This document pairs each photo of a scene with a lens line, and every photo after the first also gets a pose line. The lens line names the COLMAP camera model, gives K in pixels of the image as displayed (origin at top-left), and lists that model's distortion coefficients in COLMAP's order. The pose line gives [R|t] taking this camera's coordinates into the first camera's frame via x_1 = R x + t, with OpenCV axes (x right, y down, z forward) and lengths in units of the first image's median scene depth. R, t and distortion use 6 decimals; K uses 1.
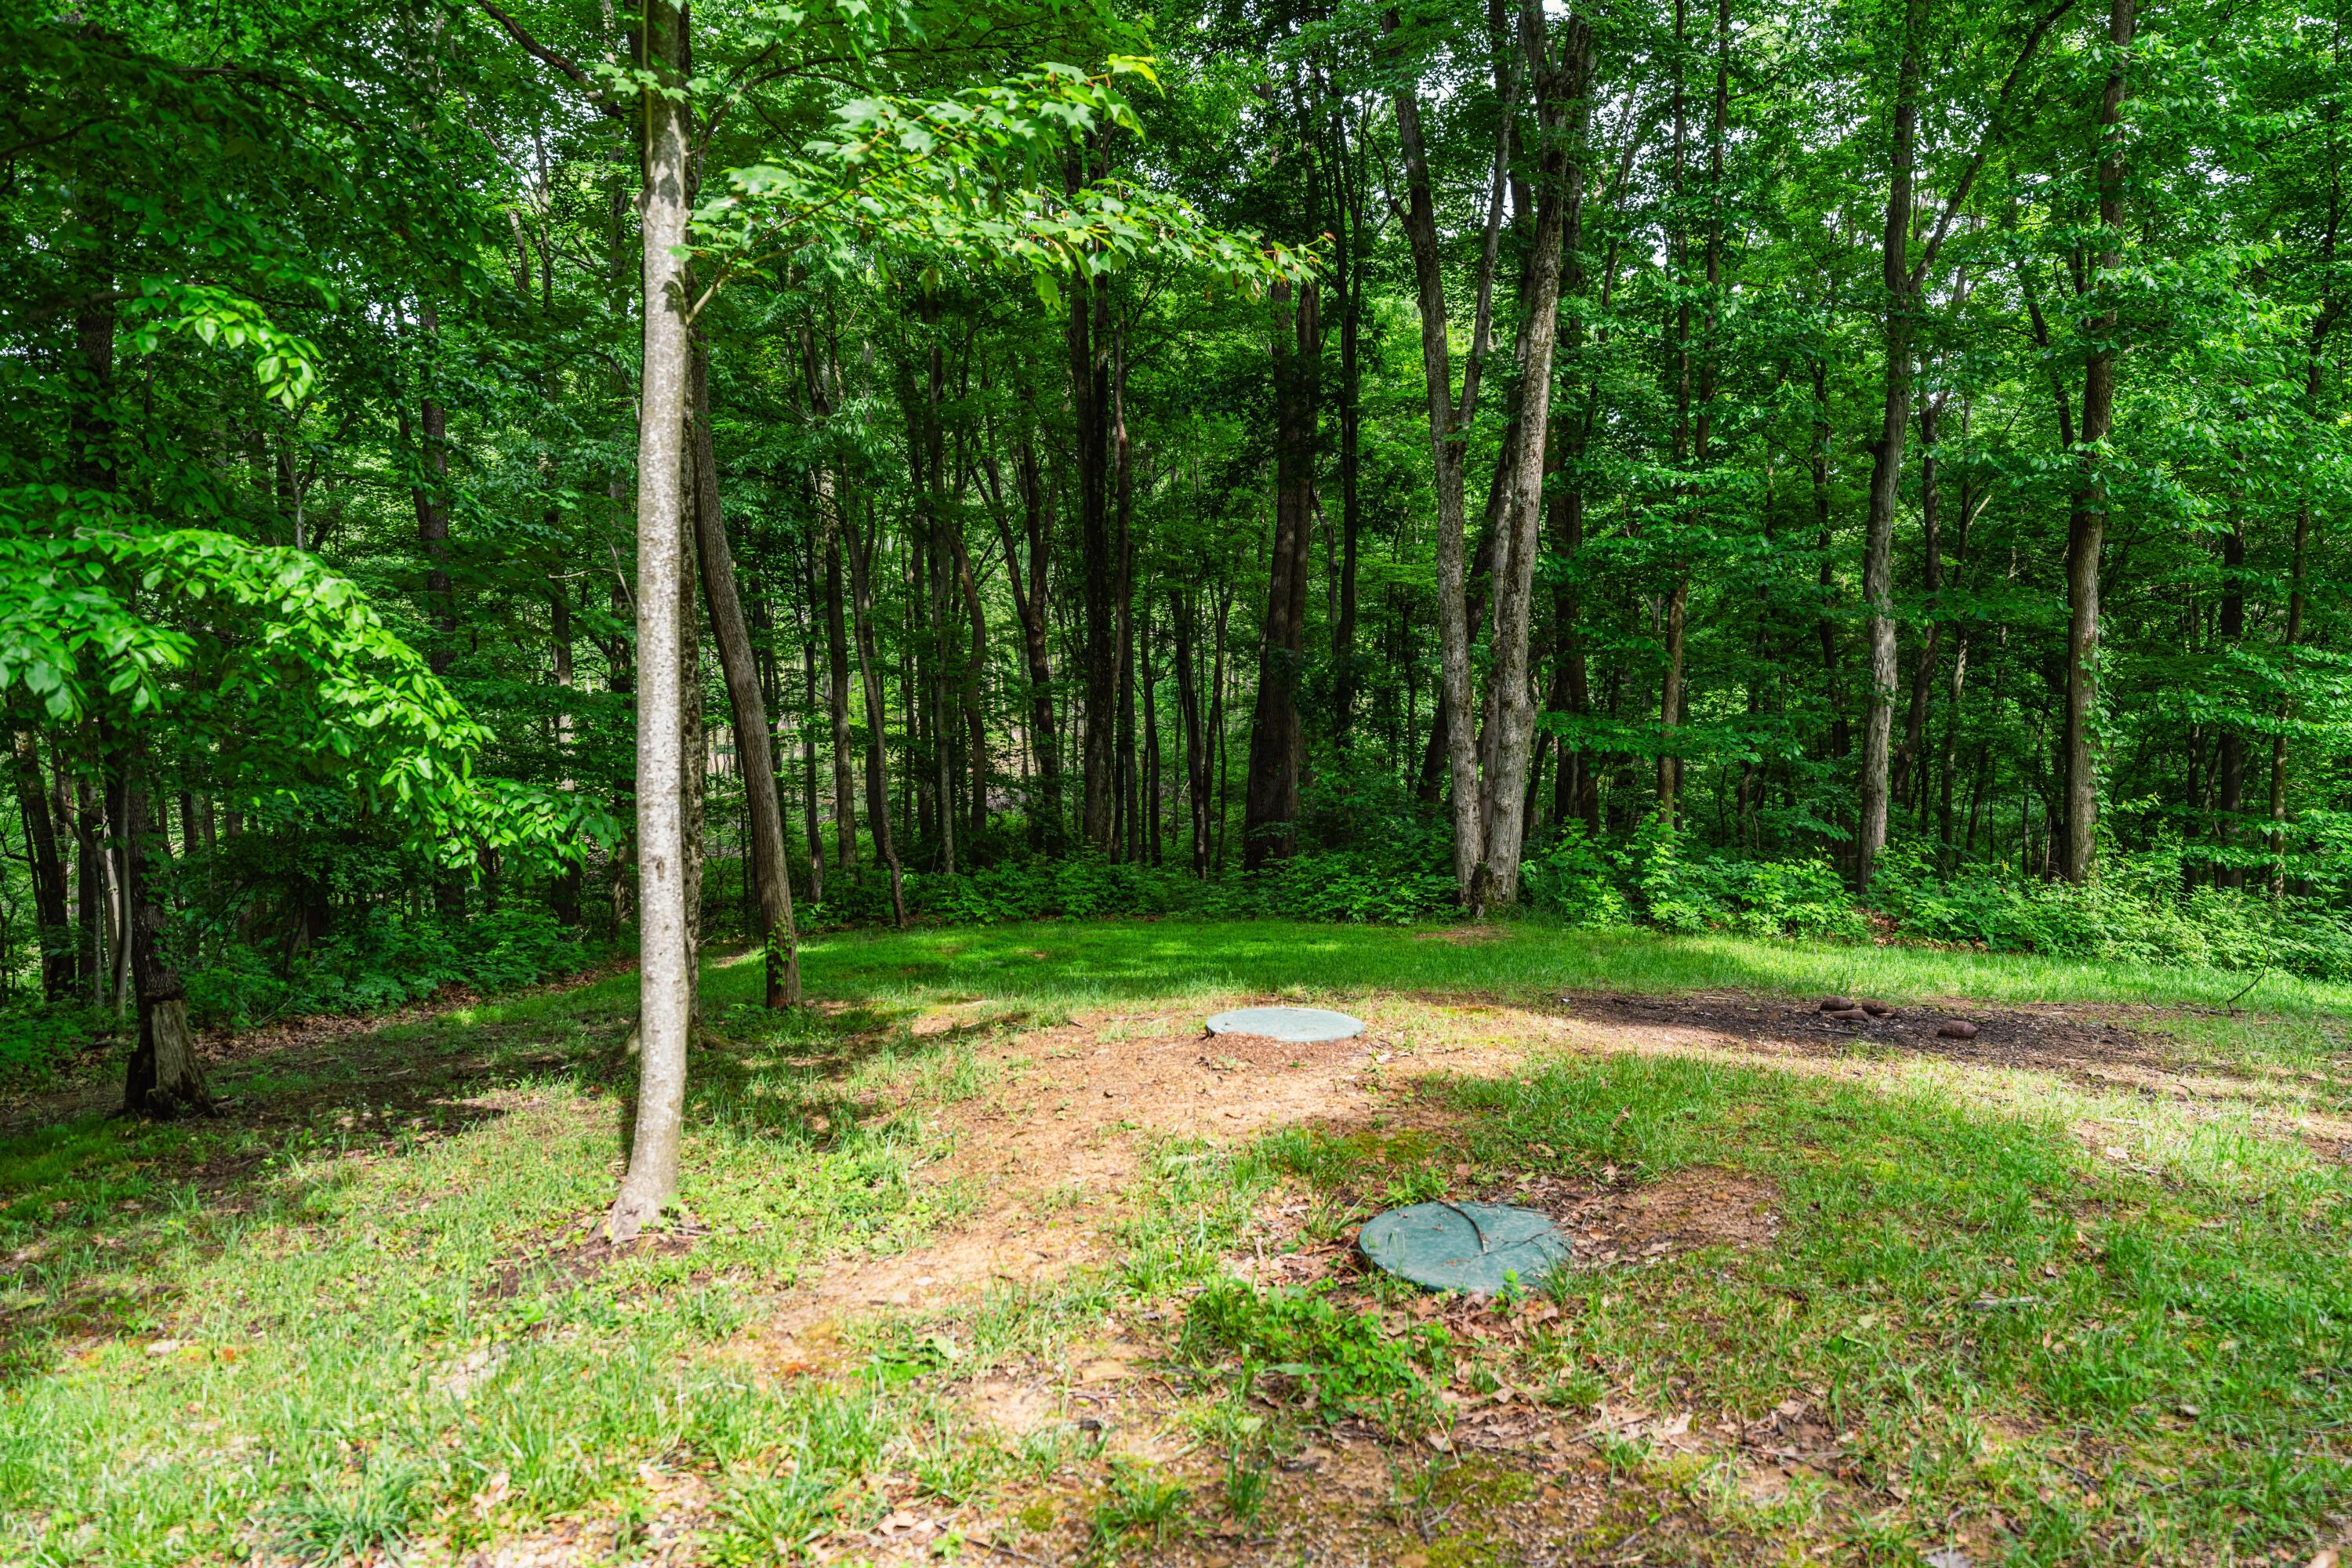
lens RADIAL K [[1646.8, 0, 1177.9], [0, 1646.8, 779.7], [0, 0, 1]] dist [-0.007550, -0.001819]
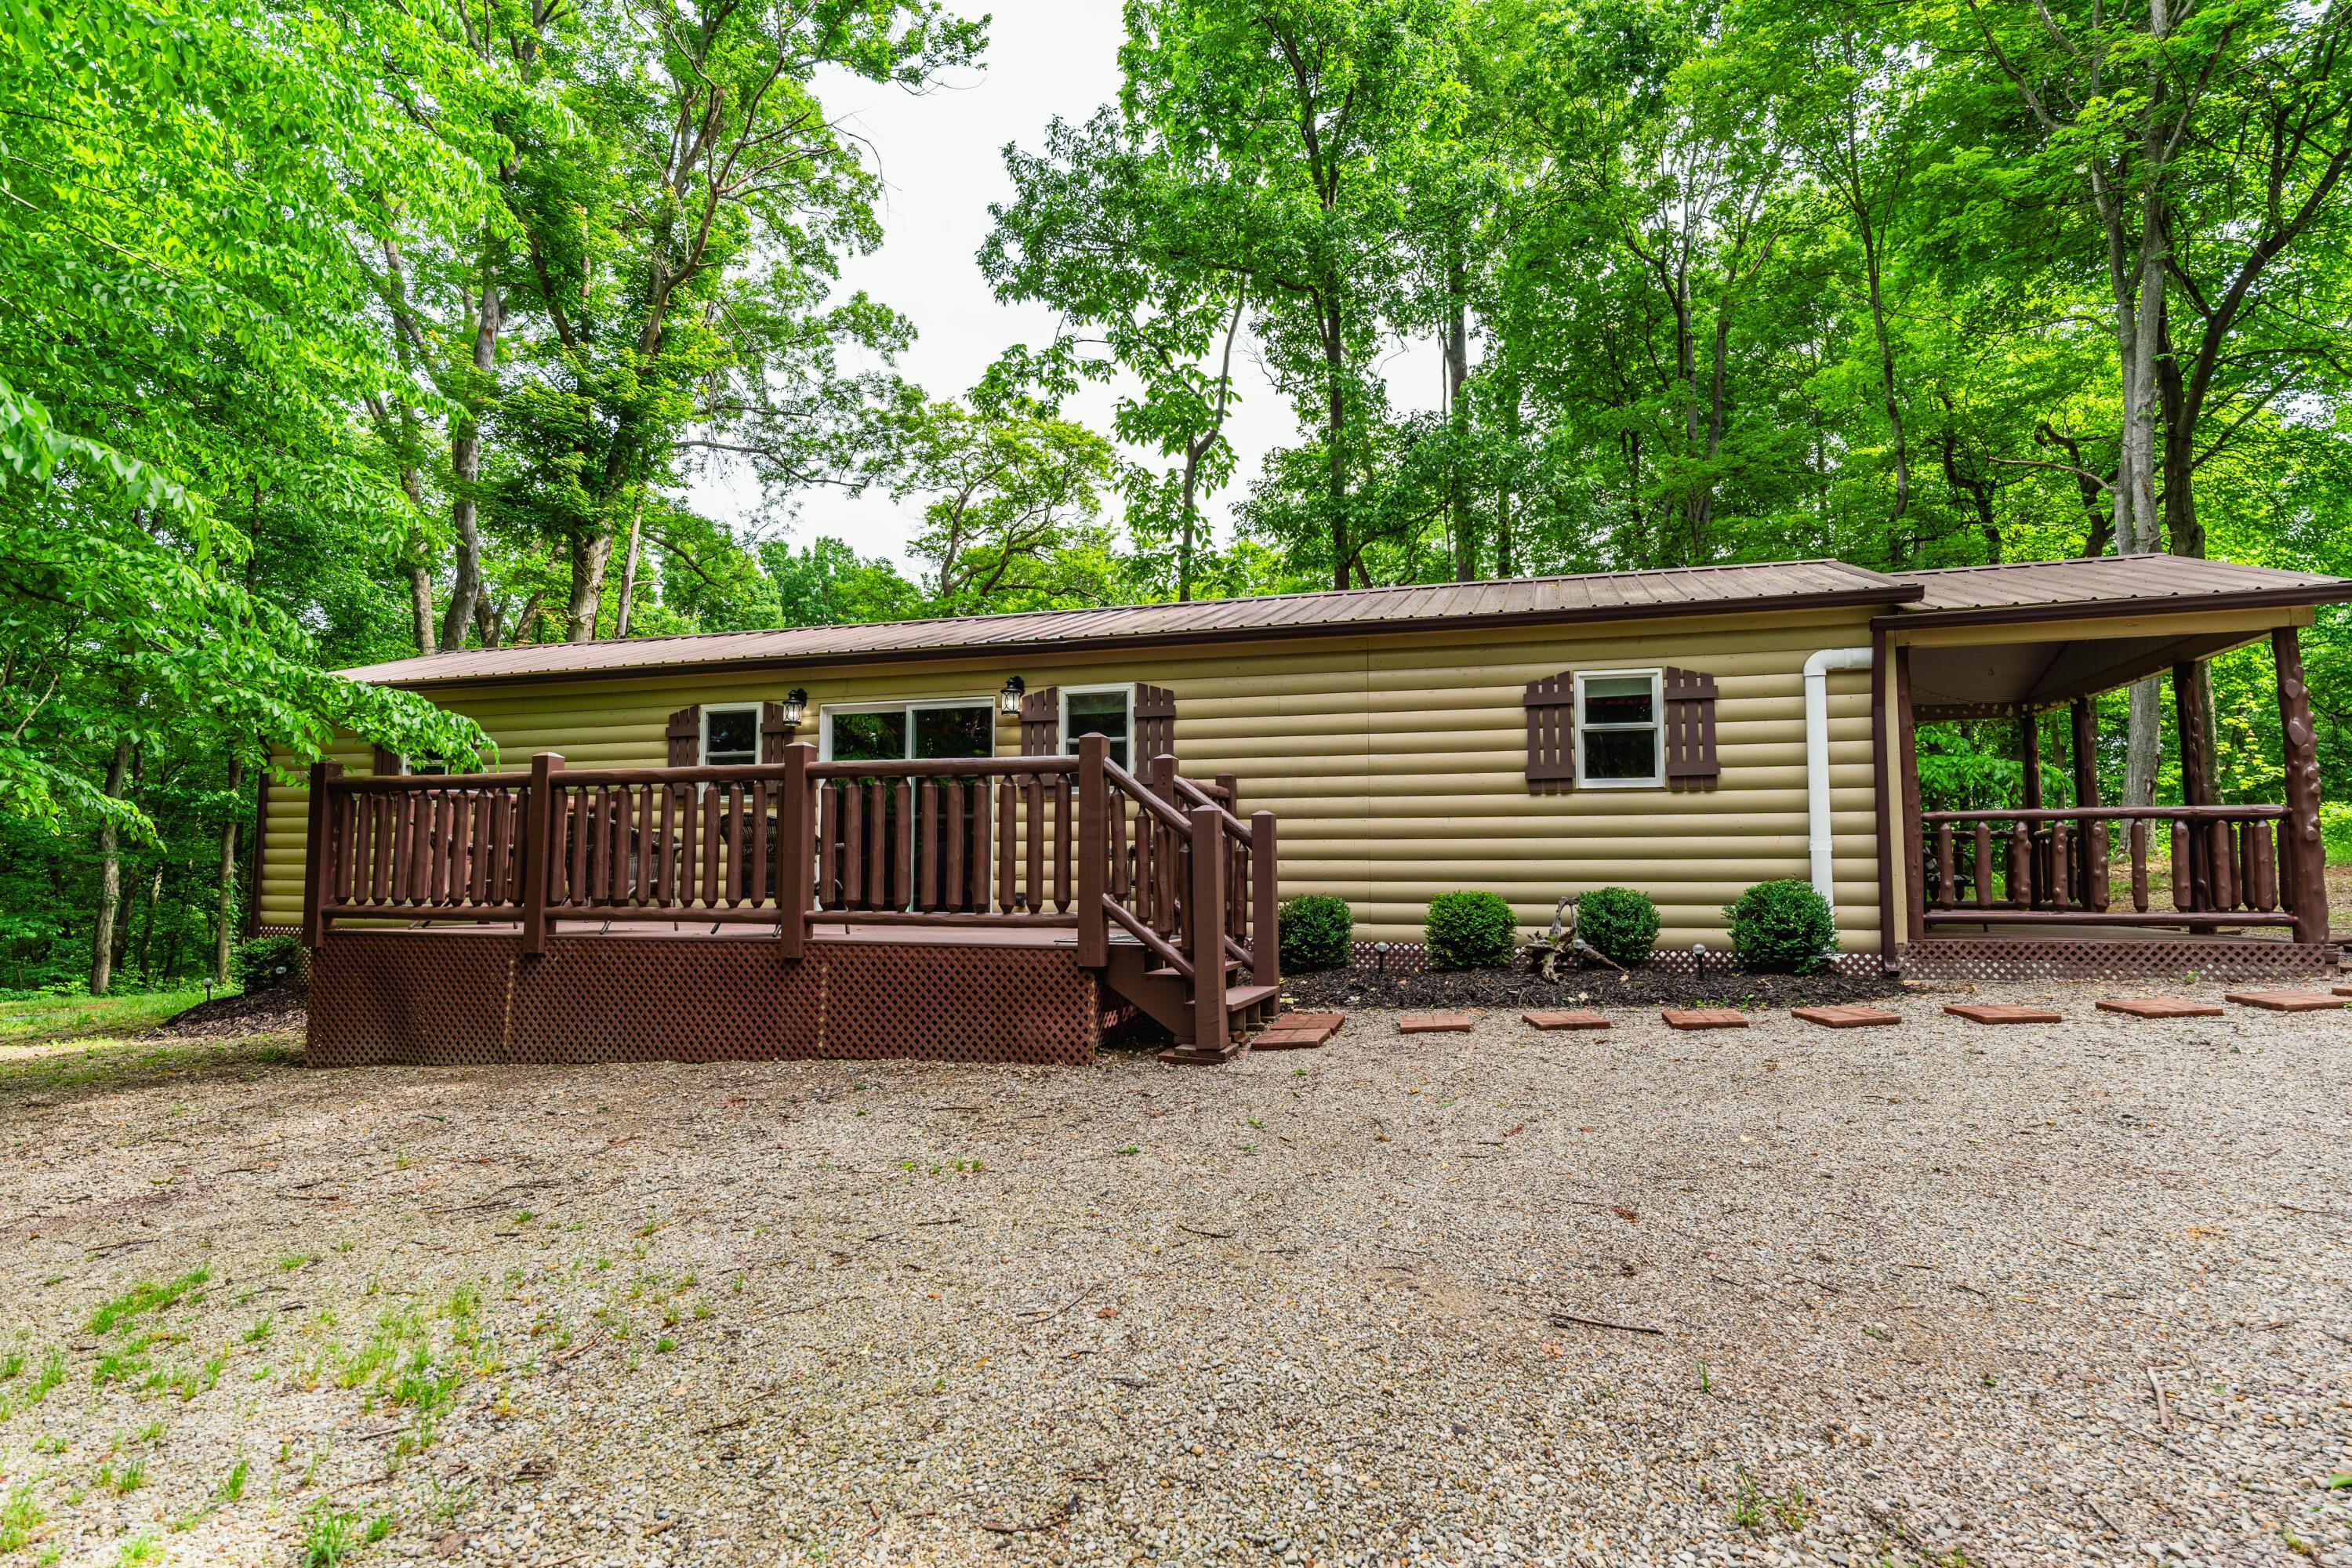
lens RADIAL K [[1192.3, 0, 1180.2], [0, 1192.3, 783.4], [0, 0, 1]] dist [0.002905, 0.000379]
pose [[0.416047, 0.065942, 0.906949, -0.307479], [0.065213, 0.992636, -0.102088, 0.033845], [-0.907002, 0.101618, 0.408682, -0.673430]]
